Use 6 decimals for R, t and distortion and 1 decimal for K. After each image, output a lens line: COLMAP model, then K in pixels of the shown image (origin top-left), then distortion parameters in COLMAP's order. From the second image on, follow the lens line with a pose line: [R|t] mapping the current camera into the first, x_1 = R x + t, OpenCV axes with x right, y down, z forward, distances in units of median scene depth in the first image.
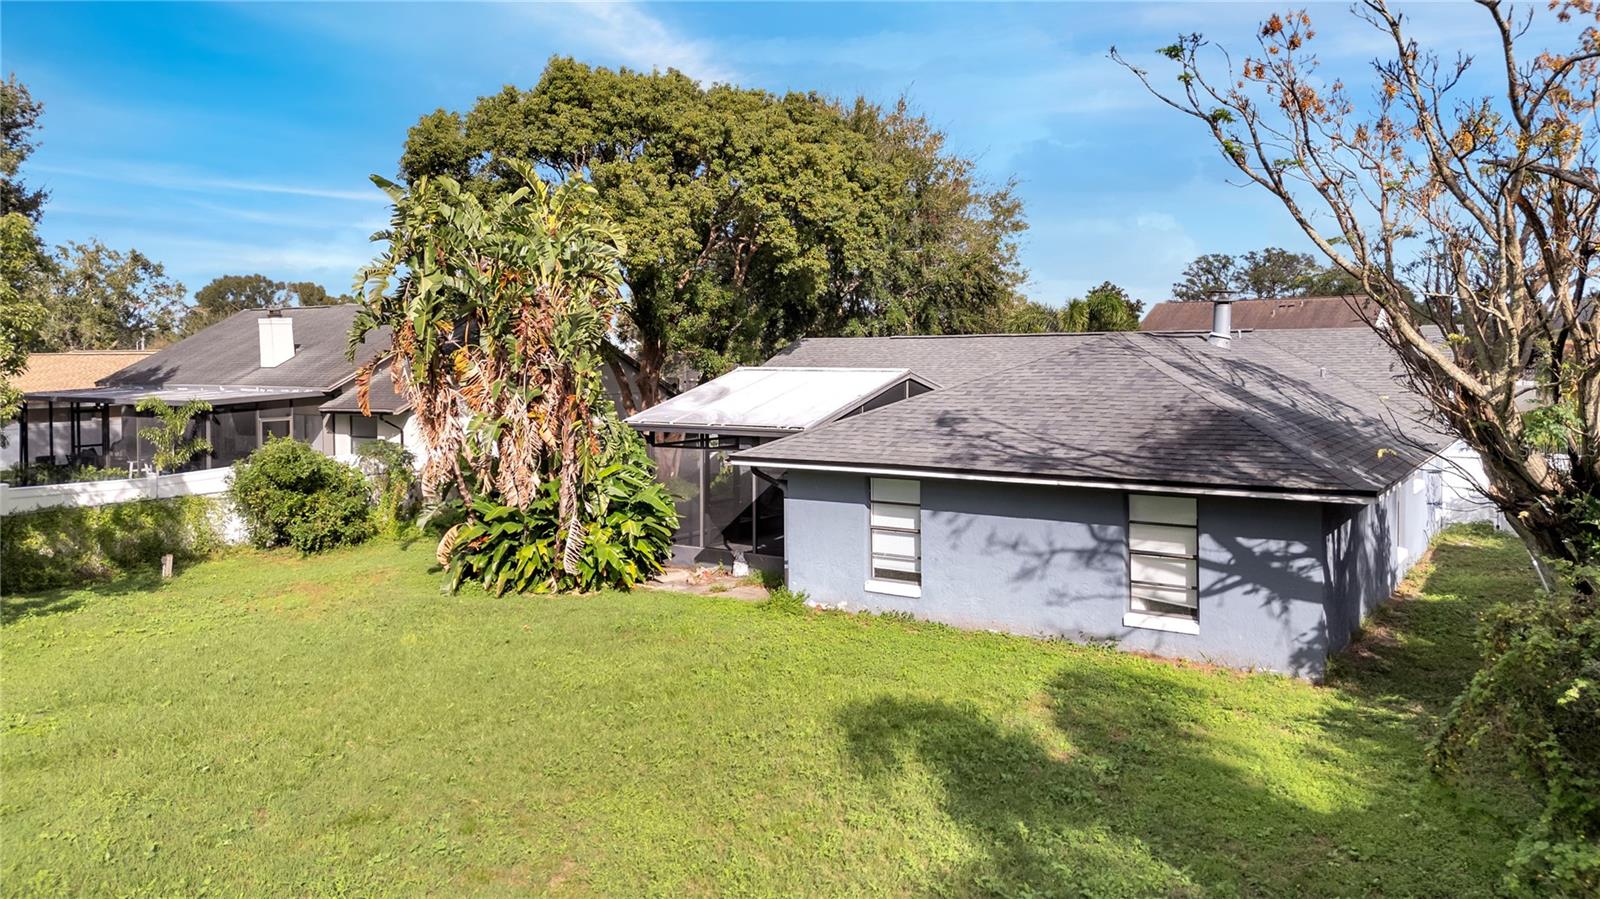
lens RADIAL K [[1092.3, 0, 810.7], [0, 1092.3, 440.5], [0, 0, 1]] dist [0.054573, -0.035806]
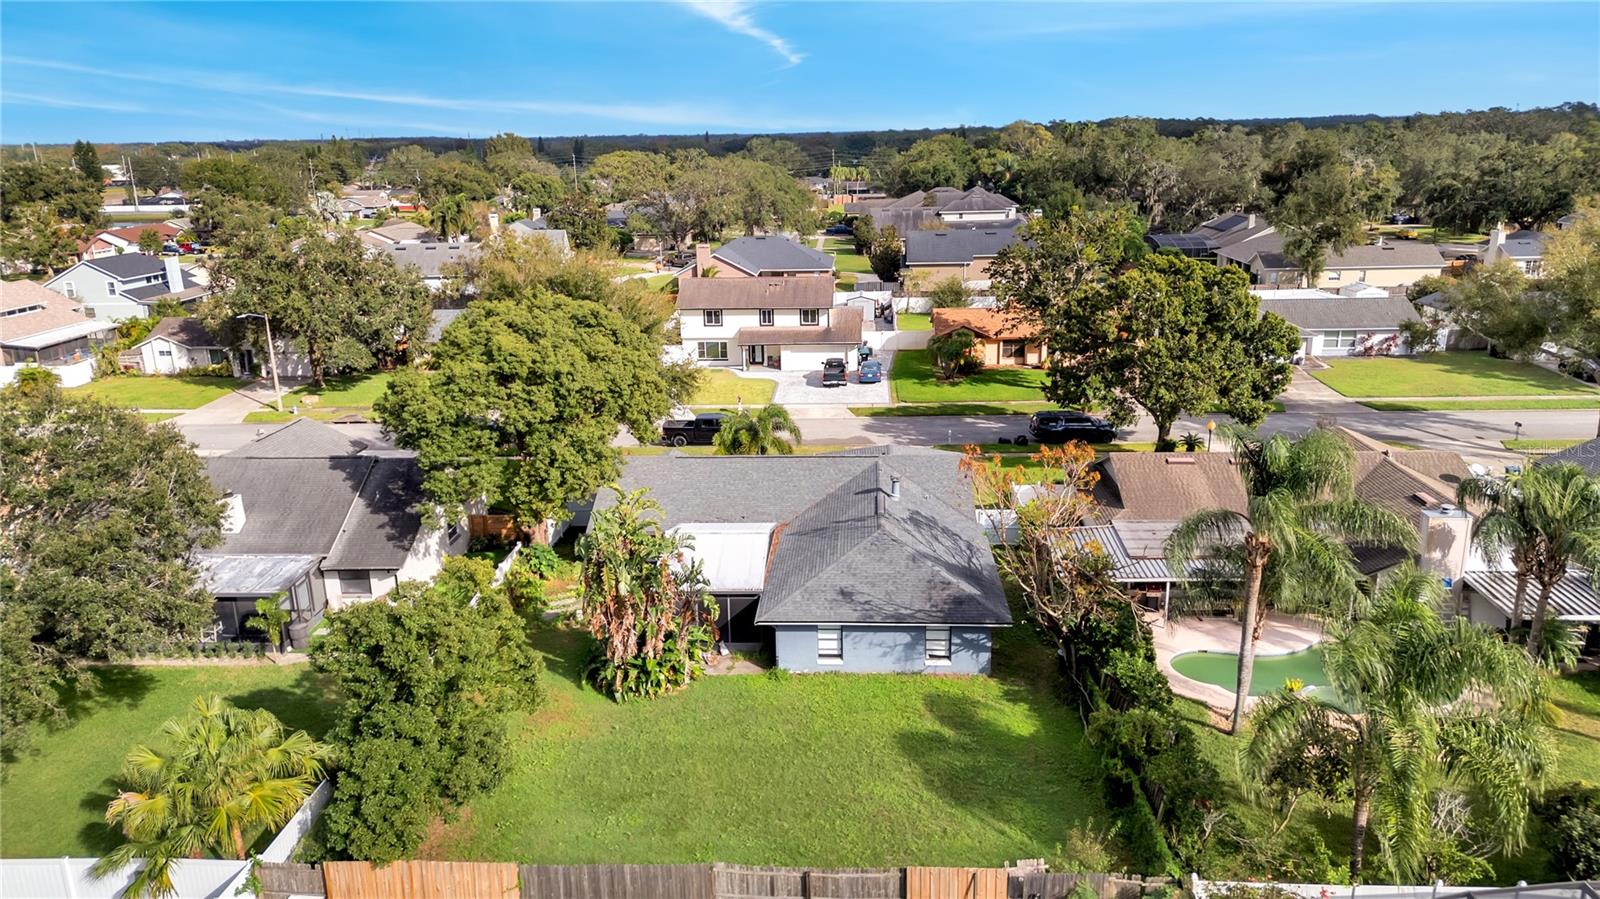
lens RADIAL K [[1092.3, 0, 802.0], [0, 1092.3, 441.7], [0, 0, 1]] dist [0.054573, -0.035806]
pose [[0.857650, -0.143957, 0.493673, -1.227336], [0.048595, 0.978409, 0.200884, -0.927920], [-0.511933, -0.148298, 0.846128, -1.076868]]
